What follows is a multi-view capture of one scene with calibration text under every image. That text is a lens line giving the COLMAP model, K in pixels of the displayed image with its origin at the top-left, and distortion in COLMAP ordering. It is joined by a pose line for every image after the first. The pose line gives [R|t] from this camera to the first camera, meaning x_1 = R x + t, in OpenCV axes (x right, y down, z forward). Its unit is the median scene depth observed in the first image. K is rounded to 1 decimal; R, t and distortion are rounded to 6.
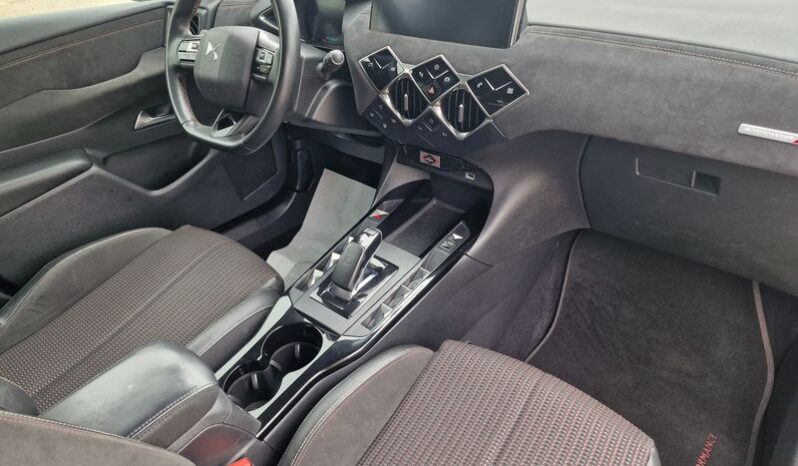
lens RADIAL K [[532.3, 0, 396.7], [0, 532.3, 230.7], [0, 0, 1]] dist [0.083065, -0.075918]
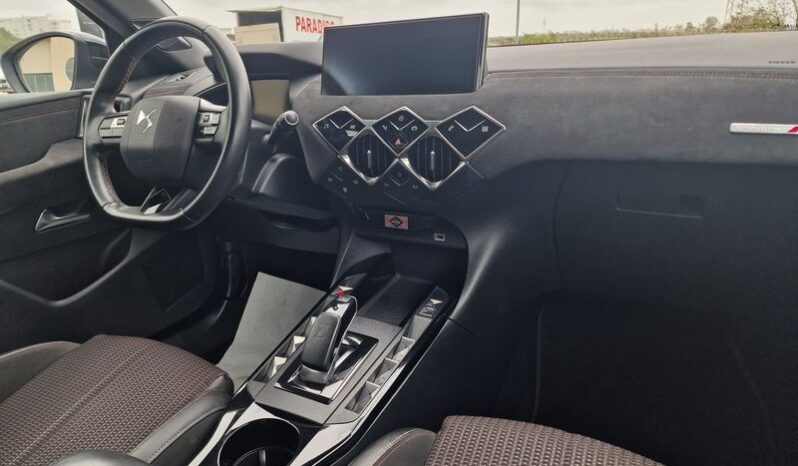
lens RADIAL K [[532.3, 0, 400.8], [0, 532.3, 235.6], [0, 0, 1]] dist [0.083065, -0.075918]
pose [[0.980397, -0.067137, 0.185241, -0.105291], [0.110627, 0.965544, -0.235557, 0.110464], [-0.163044, 0.251432, 0.954043, 0.125235]]
